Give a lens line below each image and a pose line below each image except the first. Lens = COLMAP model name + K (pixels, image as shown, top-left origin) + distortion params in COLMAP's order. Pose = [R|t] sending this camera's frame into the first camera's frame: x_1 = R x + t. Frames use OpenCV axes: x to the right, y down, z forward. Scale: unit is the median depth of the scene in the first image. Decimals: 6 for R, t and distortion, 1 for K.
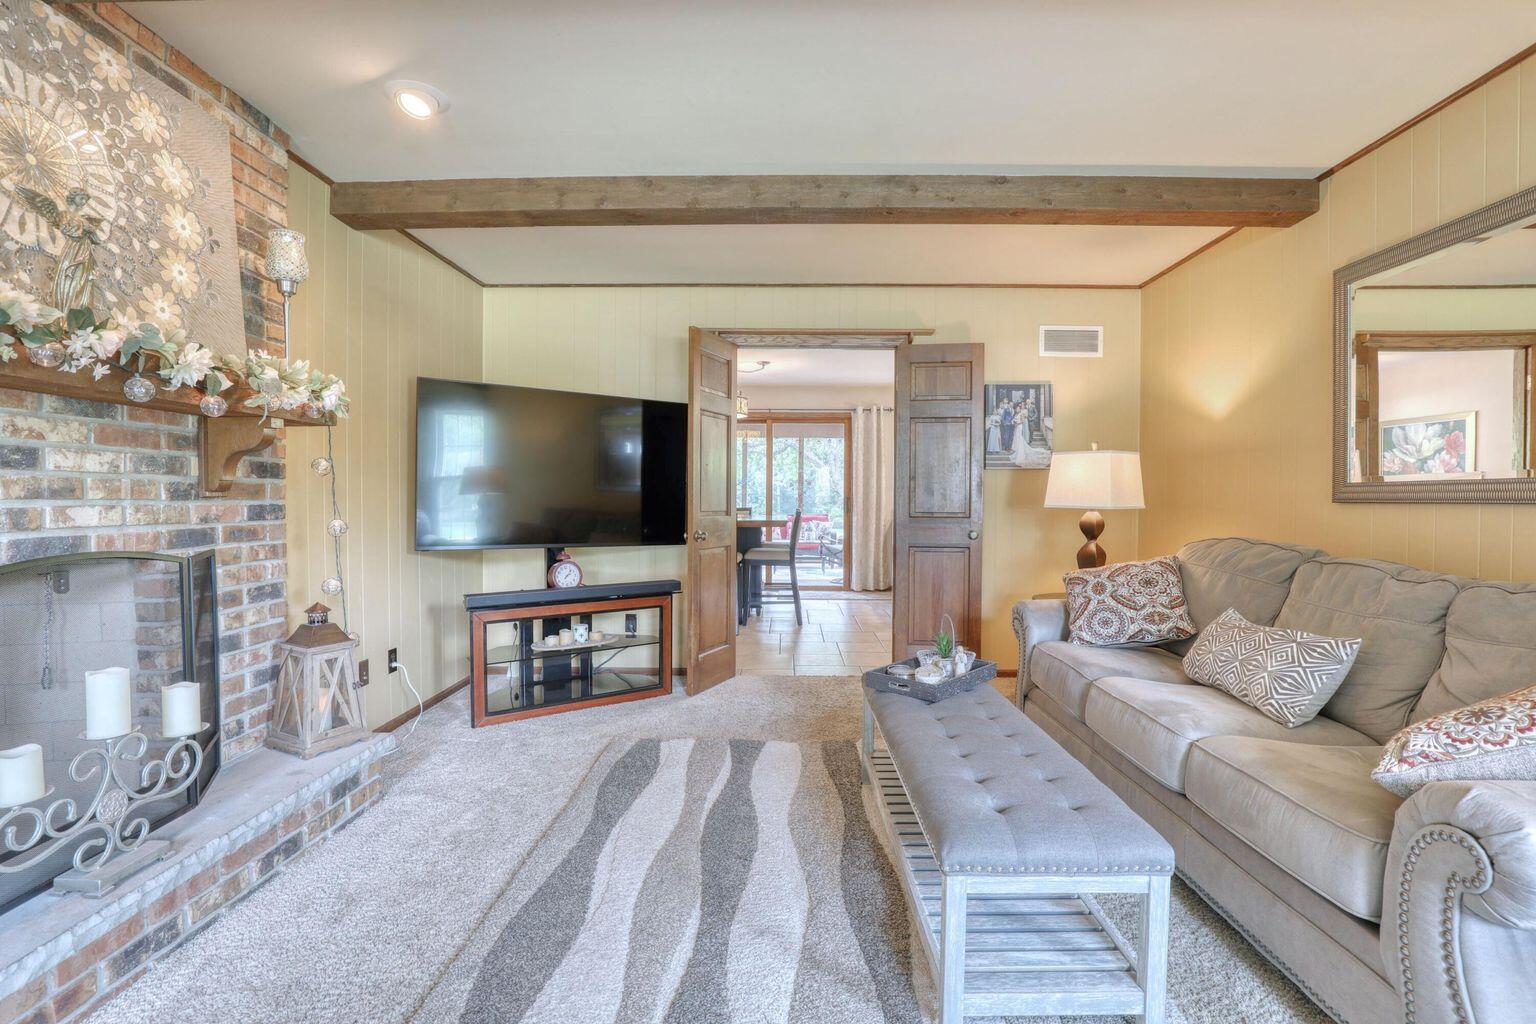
lens RADIAL K [[712.8, 0, 787.2], [0, 712.8, 508.2], [0, 0, 1]] dist [-0.031216, 0.006466]
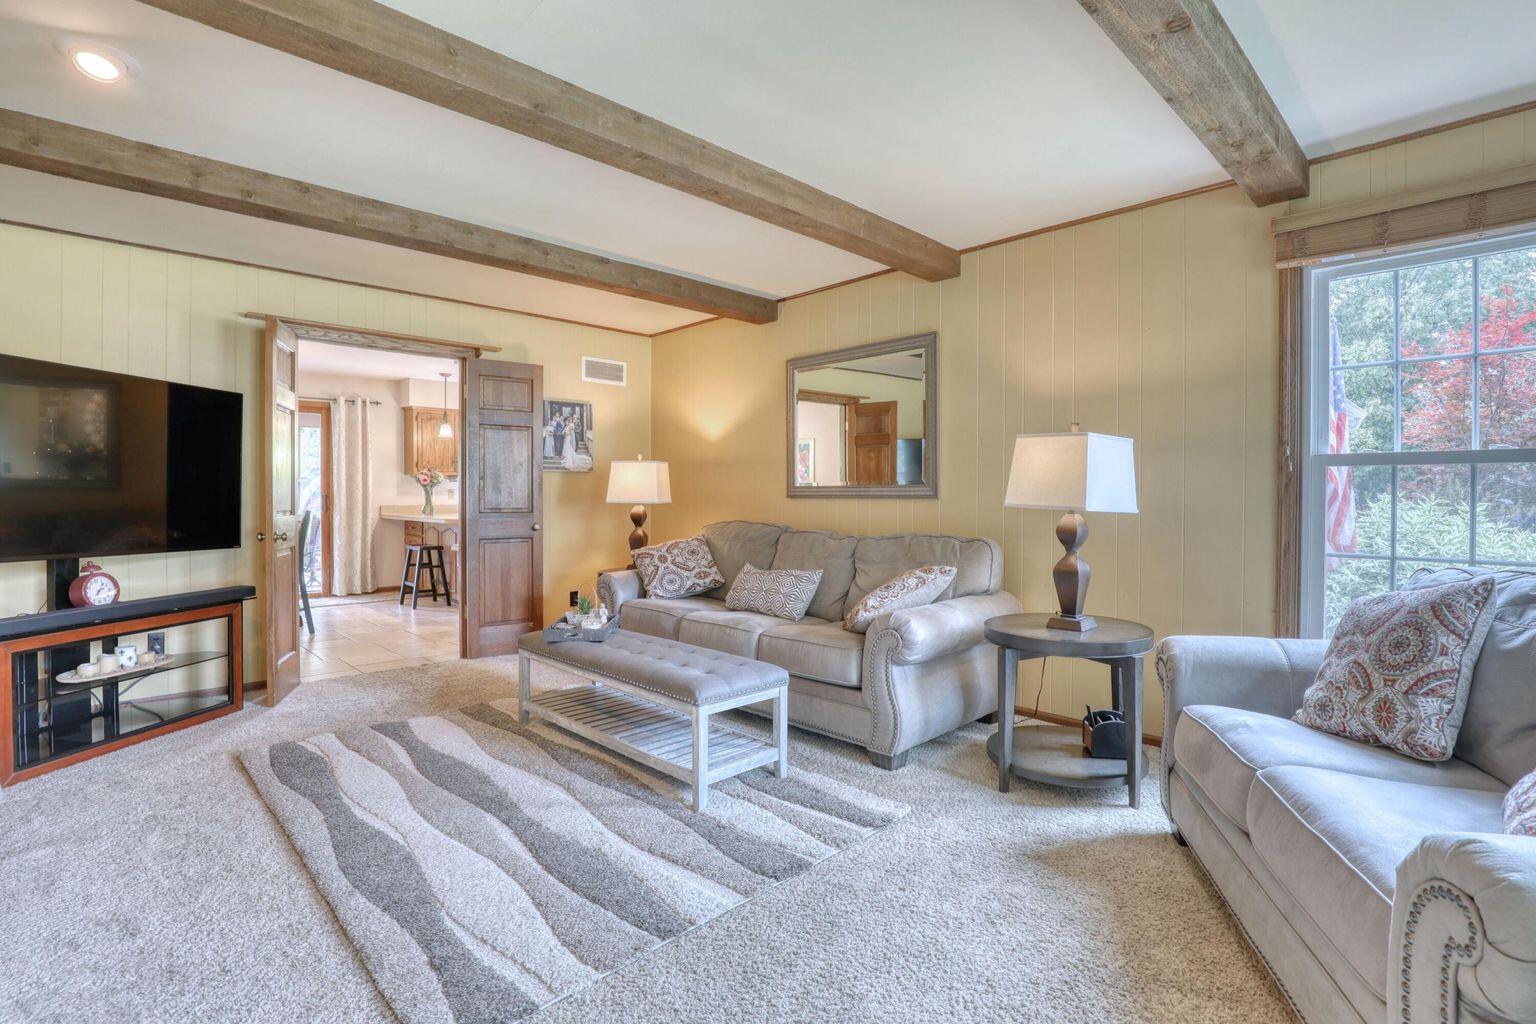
lens RADIAL K [[737.2, 0, 793.8], [0, 737.2, 490.5], [0, 0, 1]] dist [-0.000547, 0.000289]
pose [[0.699274, 0.001484, 0.714852, -0.352582], [0.012239, 0.999826, -0.014048, -0.000405], [-0.714749, 0.018573, 0.699134, -0.184106]]
